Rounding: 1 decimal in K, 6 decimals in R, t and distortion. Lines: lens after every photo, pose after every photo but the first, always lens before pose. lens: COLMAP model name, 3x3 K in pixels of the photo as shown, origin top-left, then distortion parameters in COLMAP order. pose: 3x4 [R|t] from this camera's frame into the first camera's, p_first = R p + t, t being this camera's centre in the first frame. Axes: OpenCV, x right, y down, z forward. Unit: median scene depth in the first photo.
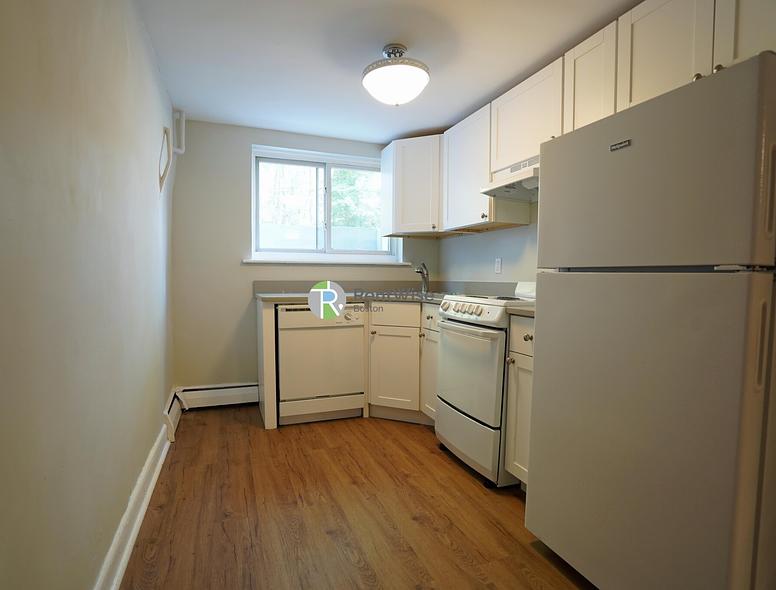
lens RADIAL K [[418.5, 0, 388.0], [0, 418.5, 295.0], [0, 0, 1]] dist [-0.061988, 0.030334]
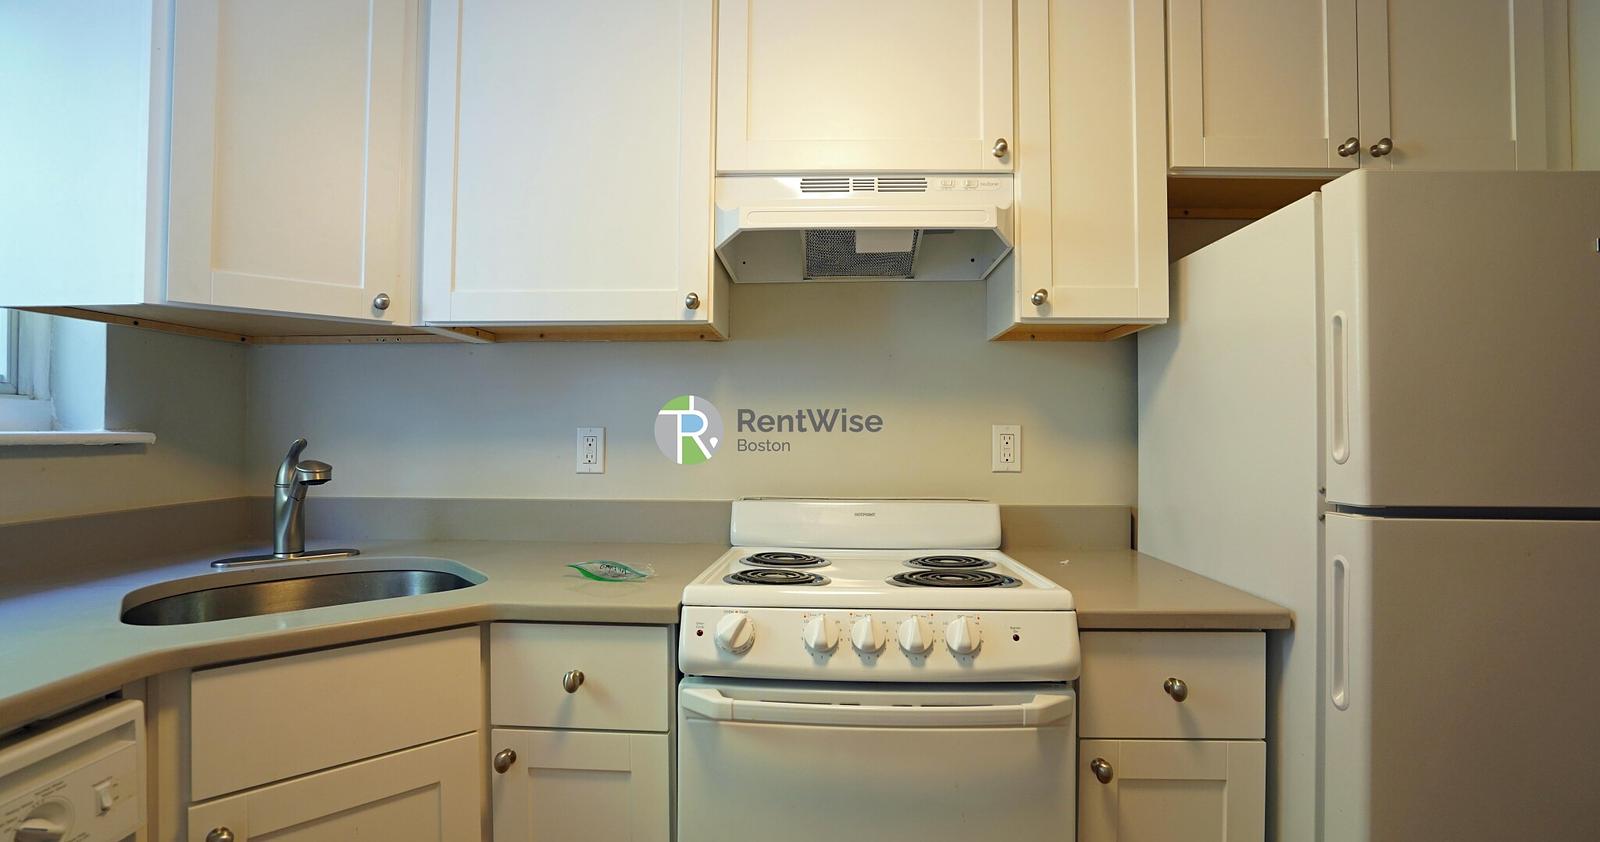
lens RADIAL K [[787.3, 0, 788.3], [0, 787.3, 422.3], [0, 0, 1]] dist [-0.062816, 0.030444]
pose [[0.393312, -0.009104, 0.919360, -0.243992], [0.035604, 0.999352, -0.005335, -0.083510], [-0.918715, 0.034831, 0.393381, 0.619024]]
